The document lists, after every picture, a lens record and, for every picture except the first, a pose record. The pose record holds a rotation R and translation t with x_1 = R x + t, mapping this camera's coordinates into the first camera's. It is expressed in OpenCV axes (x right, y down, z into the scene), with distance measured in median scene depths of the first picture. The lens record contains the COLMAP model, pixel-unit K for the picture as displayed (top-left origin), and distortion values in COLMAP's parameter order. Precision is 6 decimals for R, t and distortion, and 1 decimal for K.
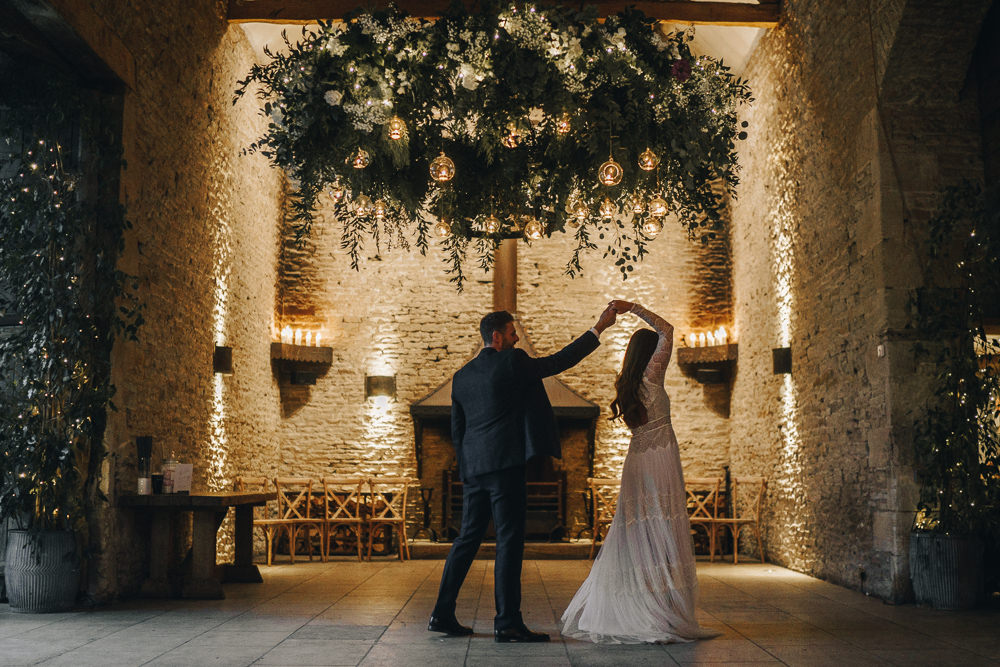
lens RADIAL K [[956.7, 0, 498.6], [0, 956.7, 373.0], [0, 0, 1]] dist [-0.077340, 0.010291]
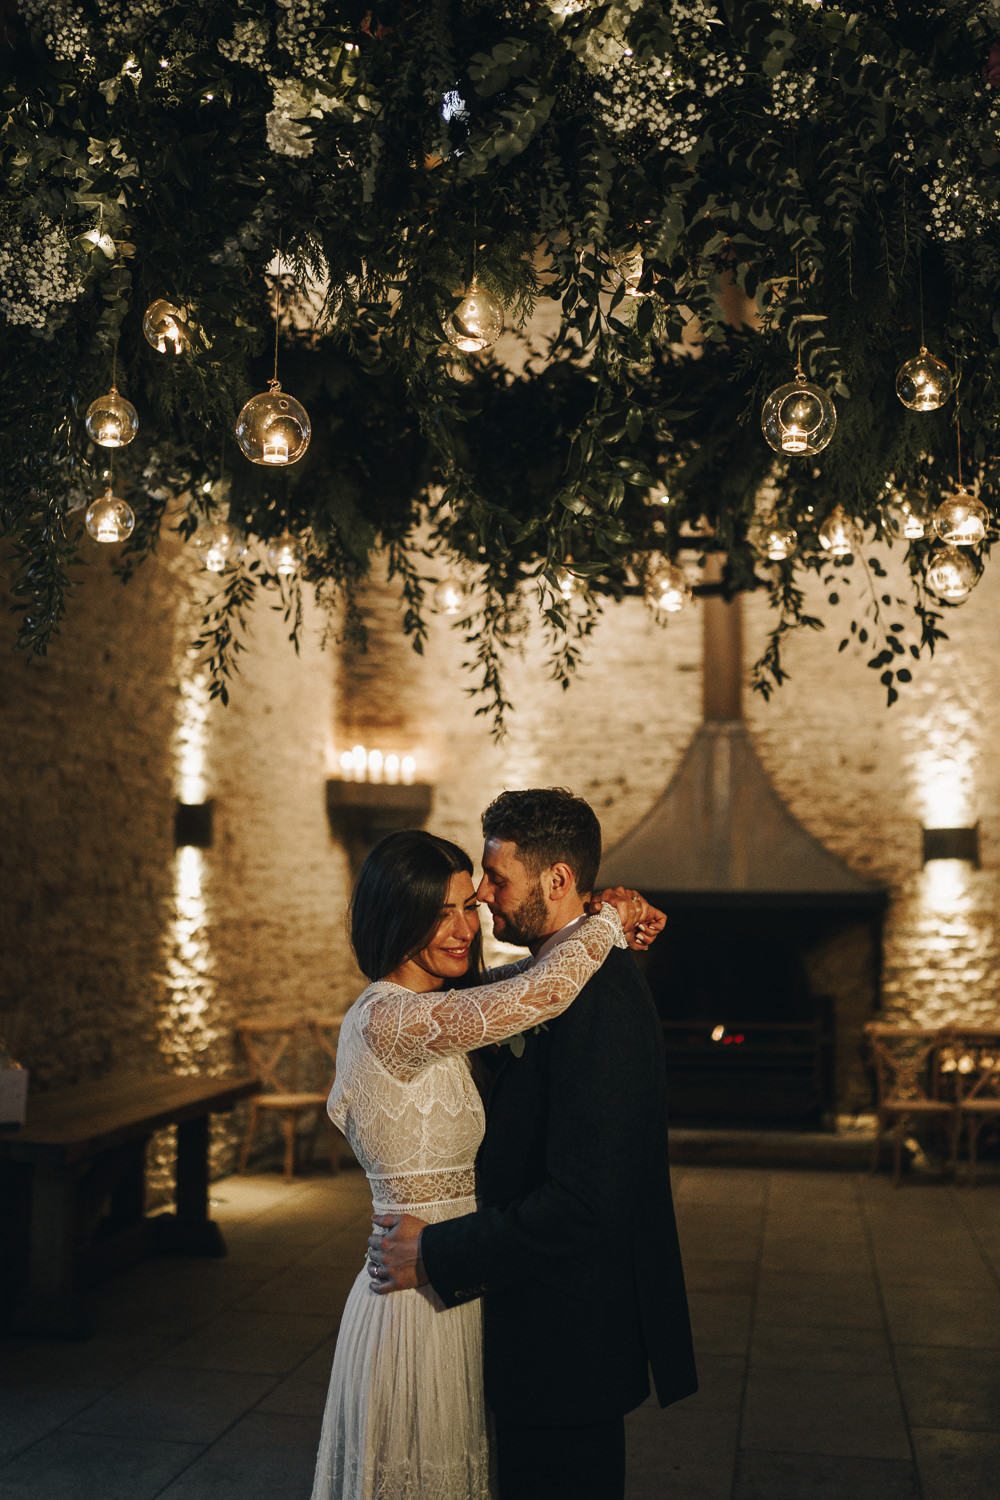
lens RADIAL K [[1435.1, 0, 500.0], [0, 1435.1, 750.0], [0, 0, 1]] dist [-0.077340, 0.010291]
pose [[0.984781, -0.014637, -0.173182, 0.023459], [0.009539, 0.999497, -0.030235, -0.019712], [0.173537, 0.028123, 0.984426, 0.120342]]
